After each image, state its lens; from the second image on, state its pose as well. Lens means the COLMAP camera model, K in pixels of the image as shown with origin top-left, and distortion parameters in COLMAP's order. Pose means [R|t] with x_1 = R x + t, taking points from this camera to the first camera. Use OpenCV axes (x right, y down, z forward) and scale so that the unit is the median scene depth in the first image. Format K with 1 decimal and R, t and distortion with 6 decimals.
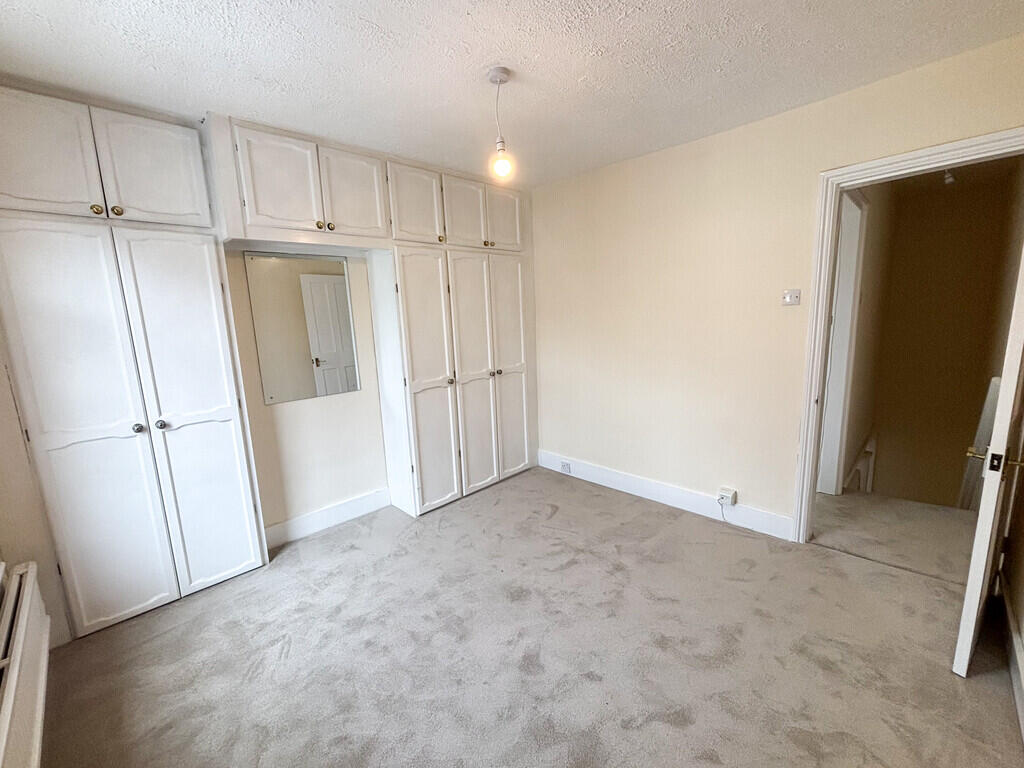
lens RADIAL K [[420.1, 0, 512.3], [0, 420.1, 385.4], [0, 0, 1]] dist [-0.000024, 0.000070]
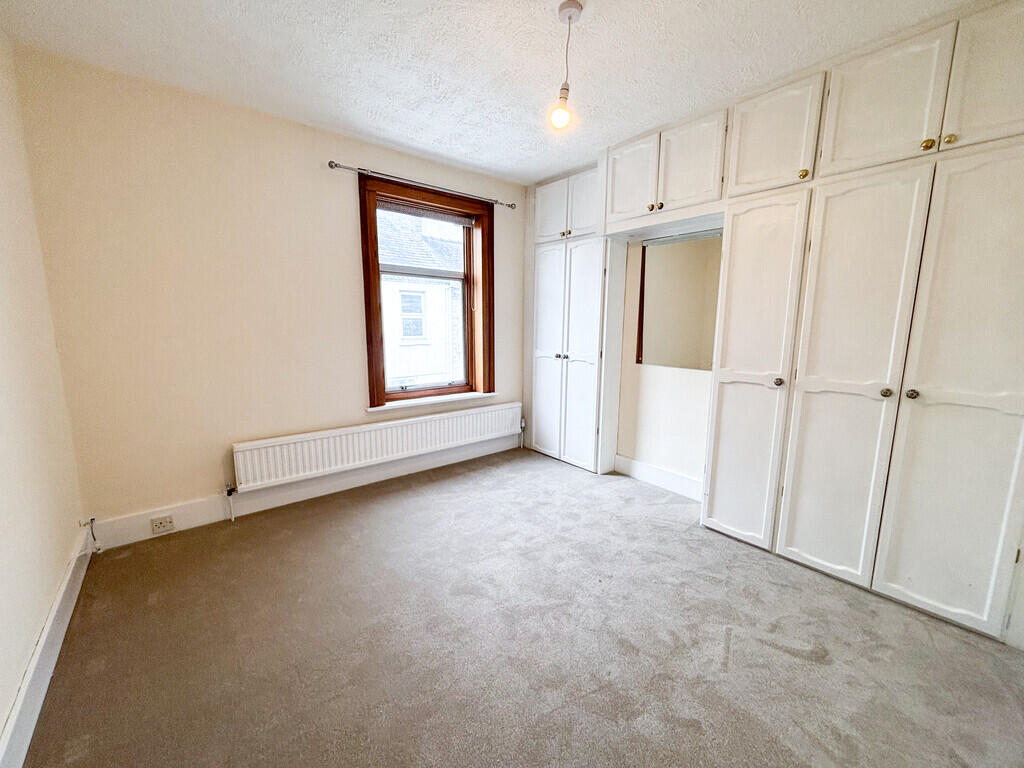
lens RADIAL K [[420.1, 0, 512.5], [0, 420.1, 385.0], [0, 0, 1]] dist [-0.000024, 0.000070]
pose [[-0.105324, 0.191675, -0.975791, 0.620171], [-0.174778, 0.962406, 0.207911, -0.076936], [0.978958, 0.192444, -0.067864, 0.652644]]
